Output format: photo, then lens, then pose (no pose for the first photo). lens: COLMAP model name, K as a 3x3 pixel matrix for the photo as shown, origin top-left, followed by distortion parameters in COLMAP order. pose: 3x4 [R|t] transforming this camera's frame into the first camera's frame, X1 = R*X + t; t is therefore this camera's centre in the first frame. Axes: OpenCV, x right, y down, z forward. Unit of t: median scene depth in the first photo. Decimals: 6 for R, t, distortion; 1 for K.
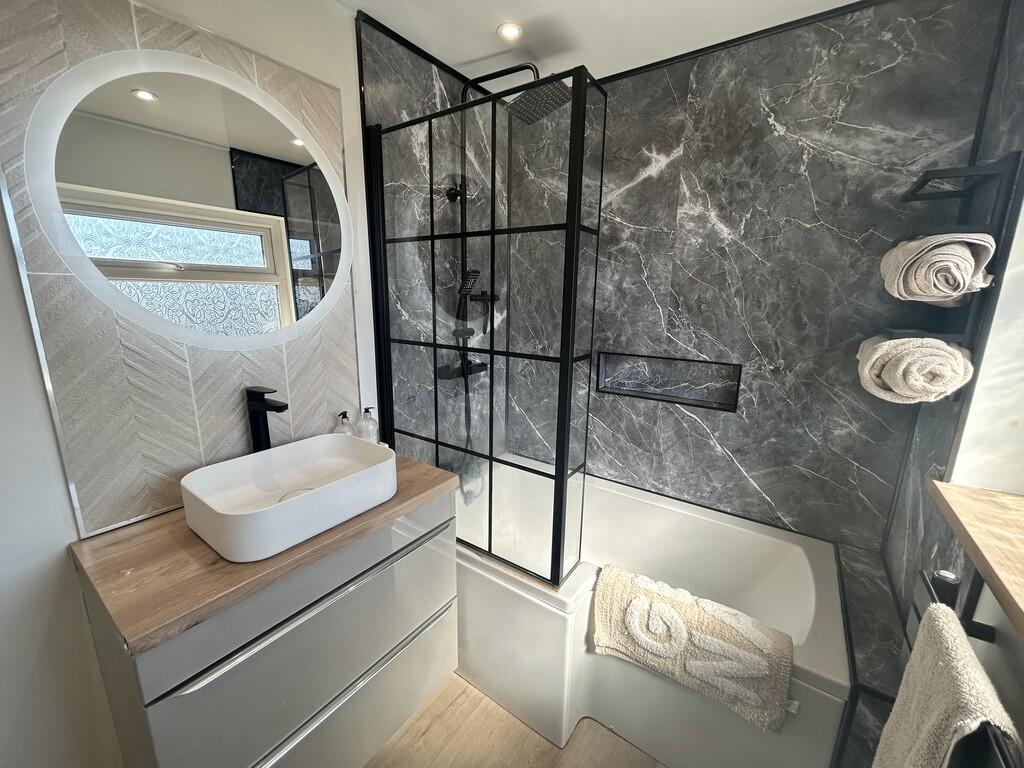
lens RADIAL K [[411.0, 0, 511.7], [0, 411.0, 384.9], [0, 0, 1]] dist [0.001363, -0.000004]
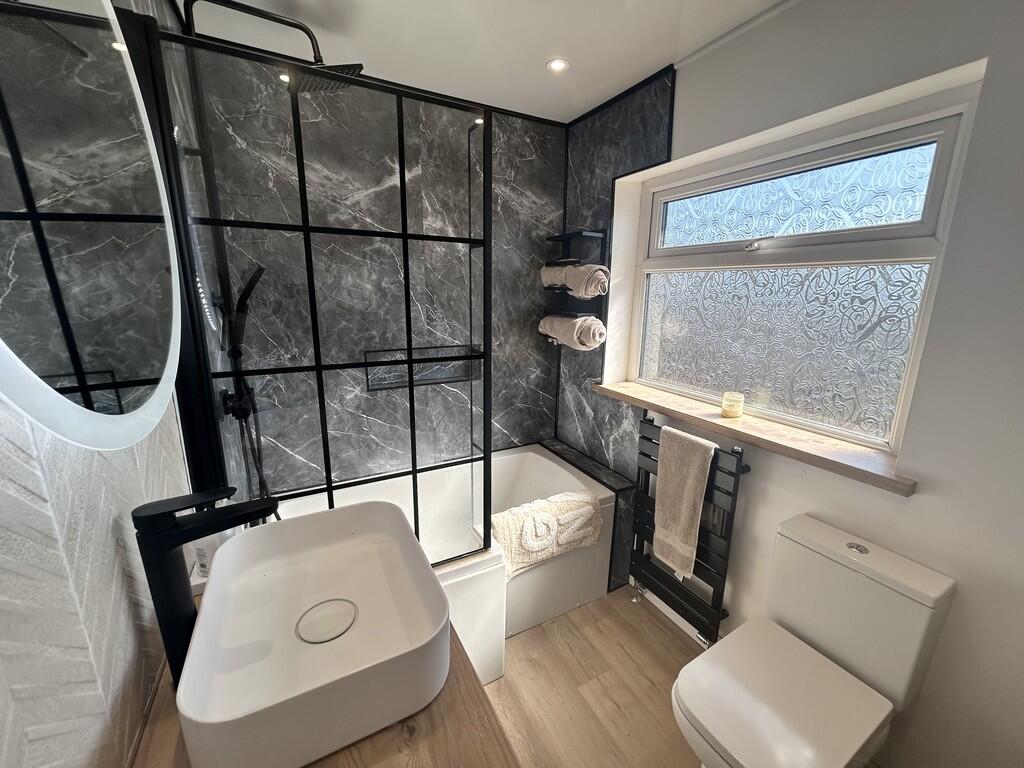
lens RADIAL K [[411.0, 0, 514.1], [0, 411.0, 383.8], [0, 0, 1]] dist [0.001363, -0.000004]
pose [[0.444283, -0.215584, 0.869561, -0.586453], [0.185009, 0.971771, 0.146398, -0.095992], [-0.876575, 0.095835, 0.471626, 0.256834]]
